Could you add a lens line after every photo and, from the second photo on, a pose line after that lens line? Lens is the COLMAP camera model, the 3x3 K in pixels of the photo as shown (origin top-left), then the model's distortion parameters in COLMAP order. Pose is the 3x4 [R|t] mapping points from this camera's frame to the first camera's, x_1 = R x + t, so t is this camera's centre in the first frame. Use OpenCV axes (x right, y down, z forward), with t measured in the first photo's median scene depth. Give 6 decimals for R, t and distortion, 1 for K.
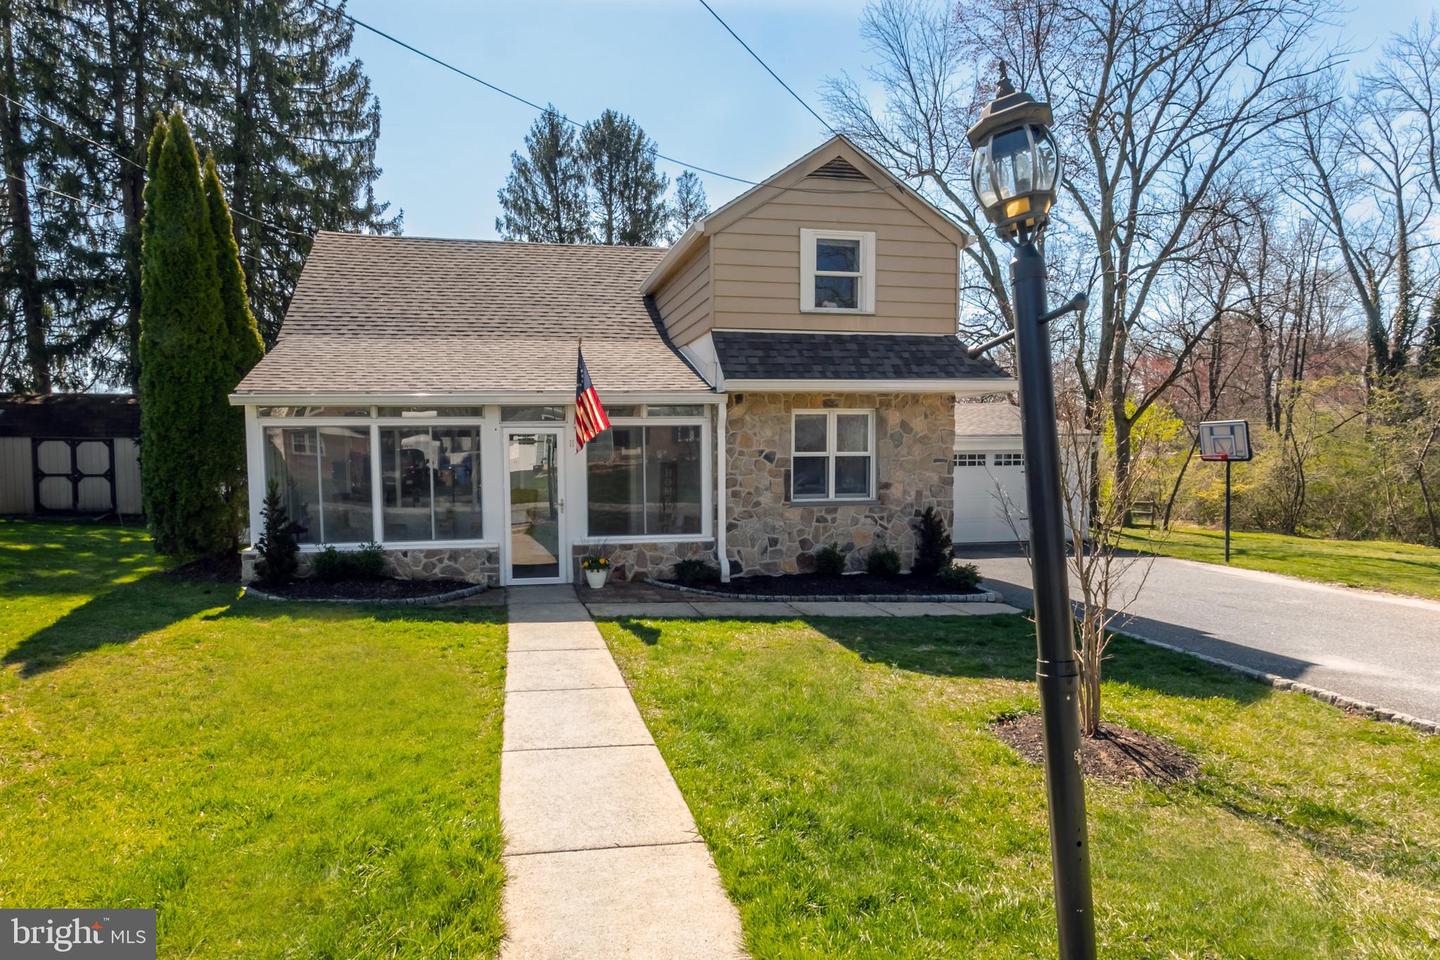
lens RADIAL K [[748.9, 0, 720.0], [0, 748.9, 480.0], [0, 0, 1]] dist [-0.000347, -0.000020]
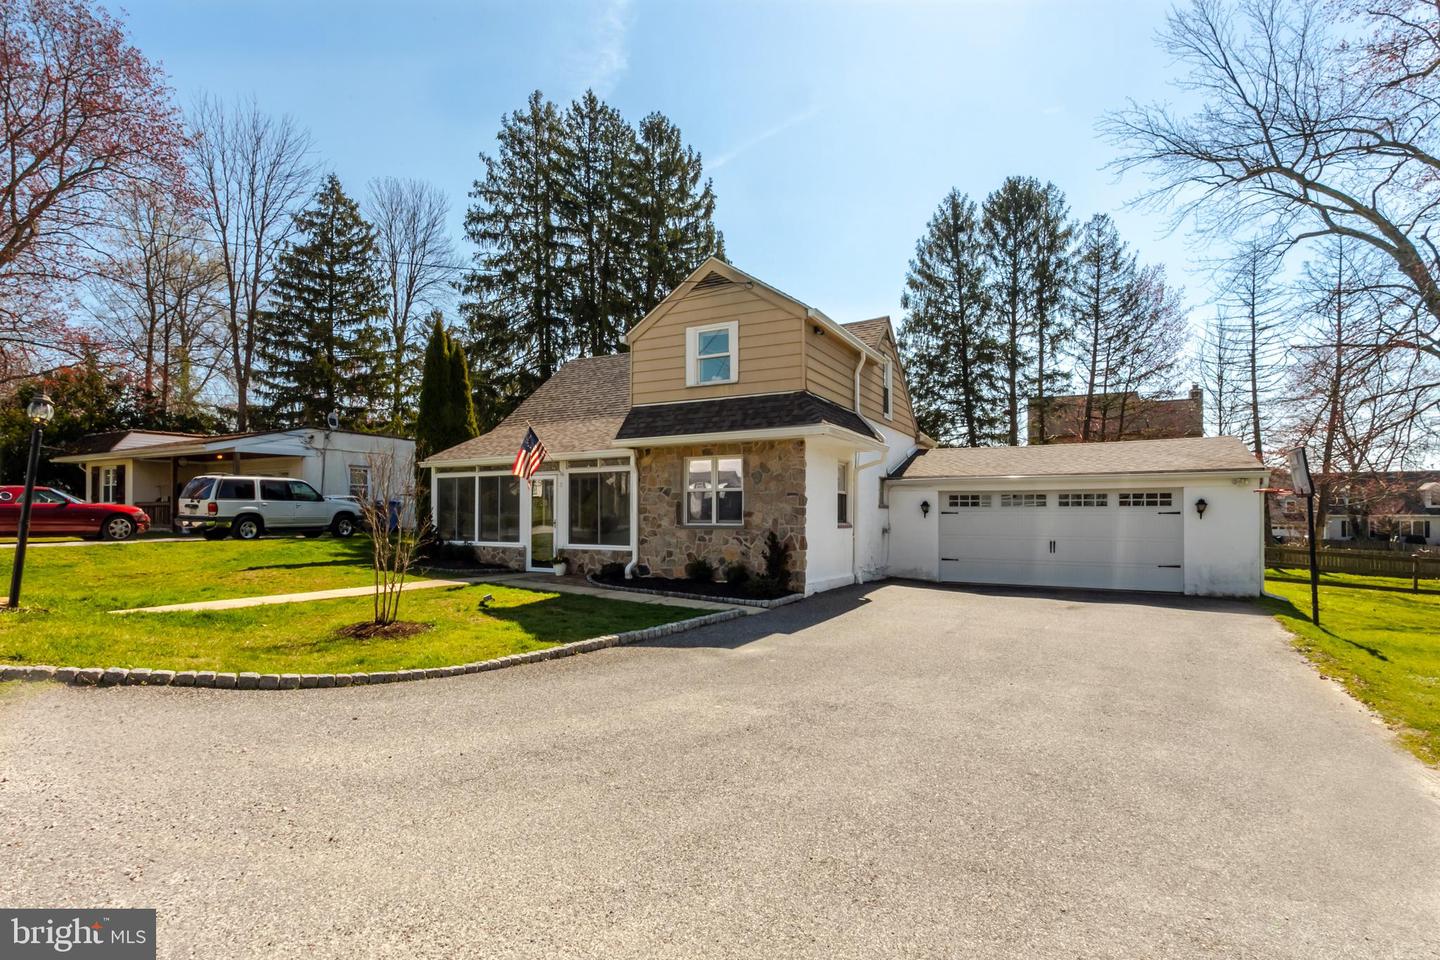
lens RADIAL K [[681.7, 0, 708.2], [0, 681.7, 480.5], [0, 0, 1]] dist [0.001181, 0.000914]
pose [[0.787999, -0.019957, -0.615354, 0.890135], [-0.022543, 0.997869, -0.061230, 0.022992], [0.615264, 0.062121, 0.785870, 0.047314]]
